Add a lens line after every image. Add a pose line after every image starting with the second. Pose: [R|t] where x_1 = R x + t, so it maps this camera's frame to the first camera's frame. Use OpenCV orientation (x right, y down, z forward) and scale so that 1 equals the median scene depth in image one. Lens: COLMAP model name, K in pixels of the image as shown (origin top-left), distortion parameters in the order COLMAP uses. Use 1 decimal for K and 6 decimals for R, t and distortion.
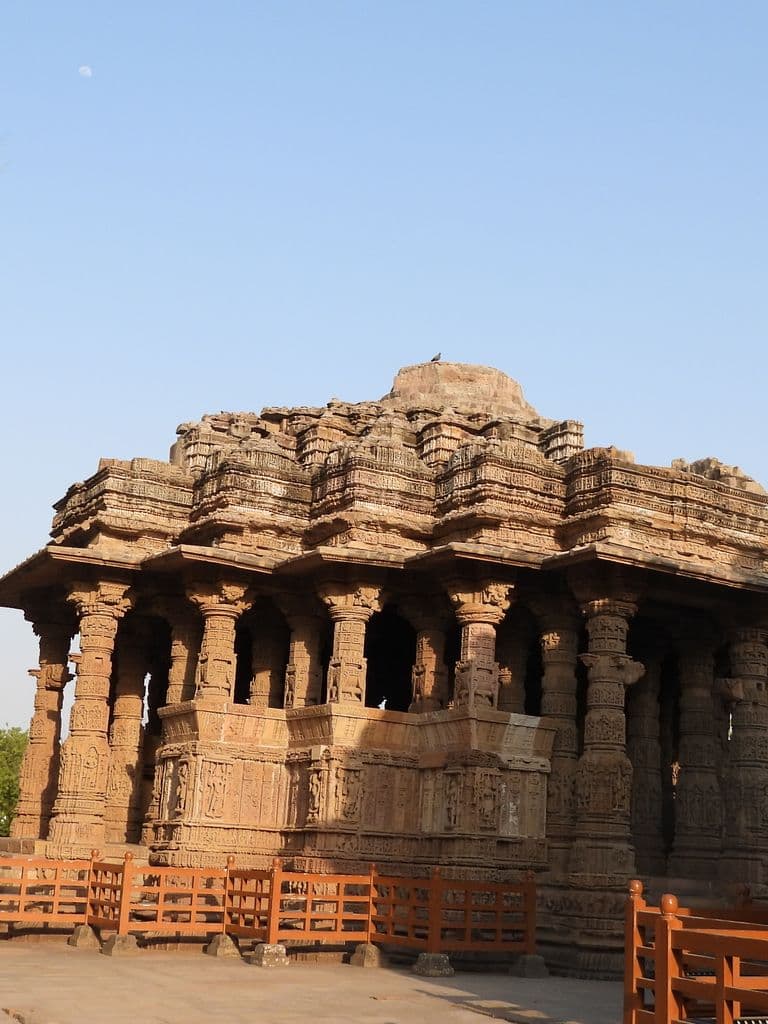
lens RADIAL K [[1257.9, 0, 365.6], [0, 1257.9, 513.2], [0, 0, 1]] dist [-0.037429, -0.028136]
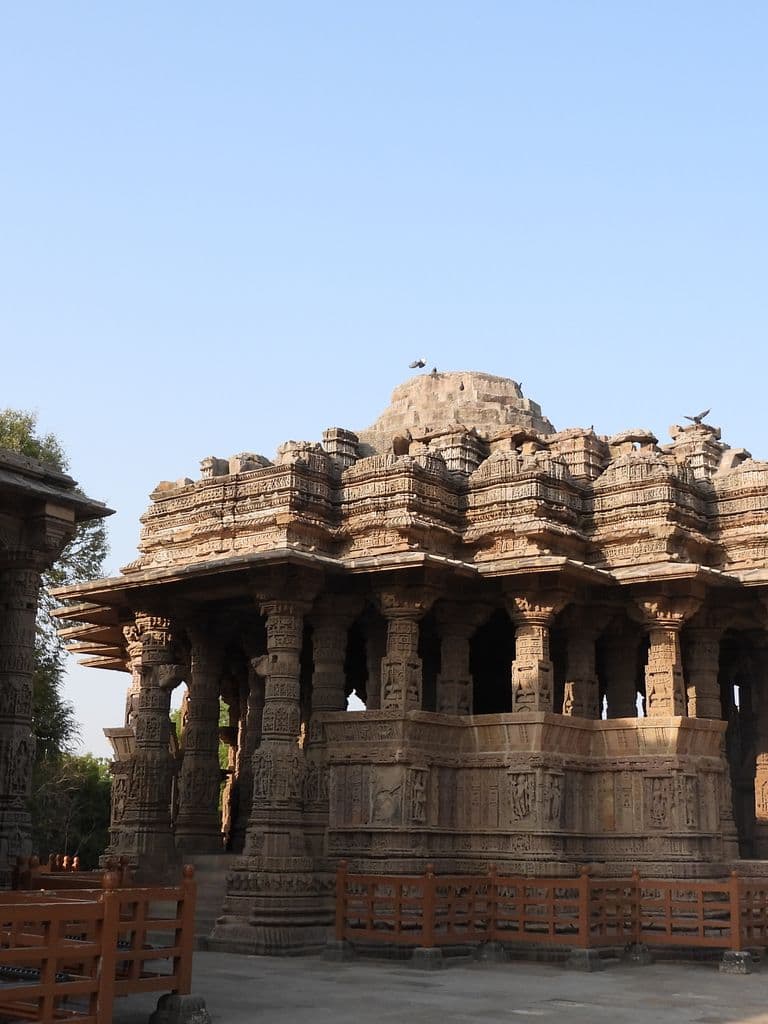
lens RADIAL K [[1153.9, 0, 384.0], [0, 1153.9, 512.0], [0, 0, 1]] dist [-0.018804, -0.037758]
pose [[0.381932, -0.285189, -0.879088, 1.154073], [0.238963, 0.949325, -0.204154, 0.228861], [0.892762, -0.132097, 0.430727, 0.694317]]
